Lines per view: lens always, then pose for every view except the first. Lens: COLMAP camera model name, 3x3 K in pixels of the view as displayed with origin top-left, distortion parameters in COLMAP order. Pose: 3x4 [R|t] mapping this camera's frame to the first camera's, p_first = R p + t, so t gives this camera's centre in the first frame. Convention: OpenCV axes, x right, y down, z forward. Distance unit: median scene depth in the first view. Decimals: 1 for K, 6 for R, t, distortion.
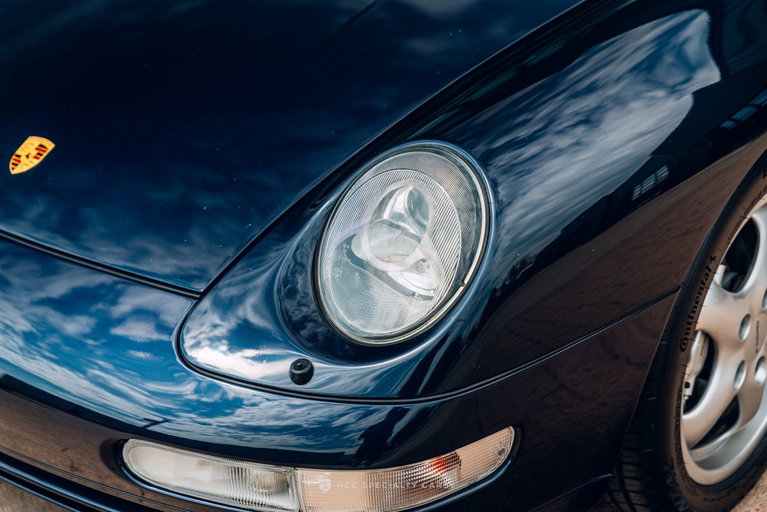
lens RADIAL K [[1529.7, 0, 381.1], [0, 1529.7, 290.2], [0, 0, 1]] dist [0.062944, 0.022442]
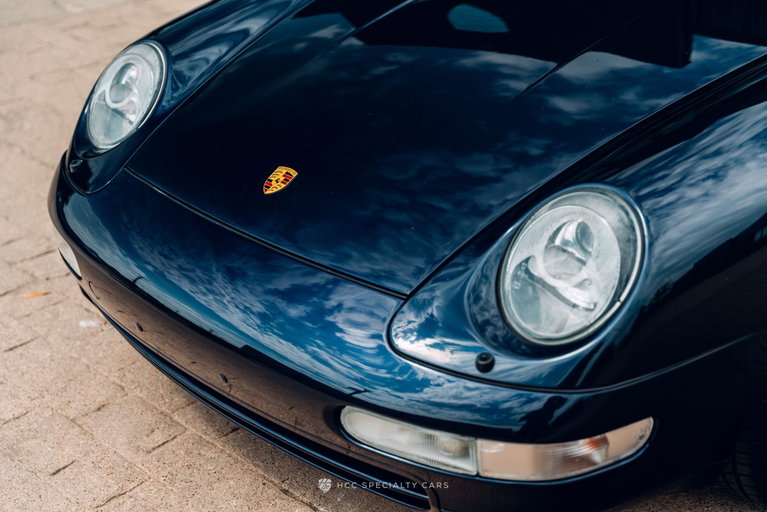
lens RADIAL K [[1529.7, 0, 381.1], [0, 1529.7, 290.2], [0, 0, 1]] dist [0.062944, 0.022442]
pose [[0.981606, 0.068592, -0.178173, 0.088629], [-0.068377, 0.997632, 0.007354, -0.009195], [0.178255, 0.004964, 0.983972, -0.248552]]
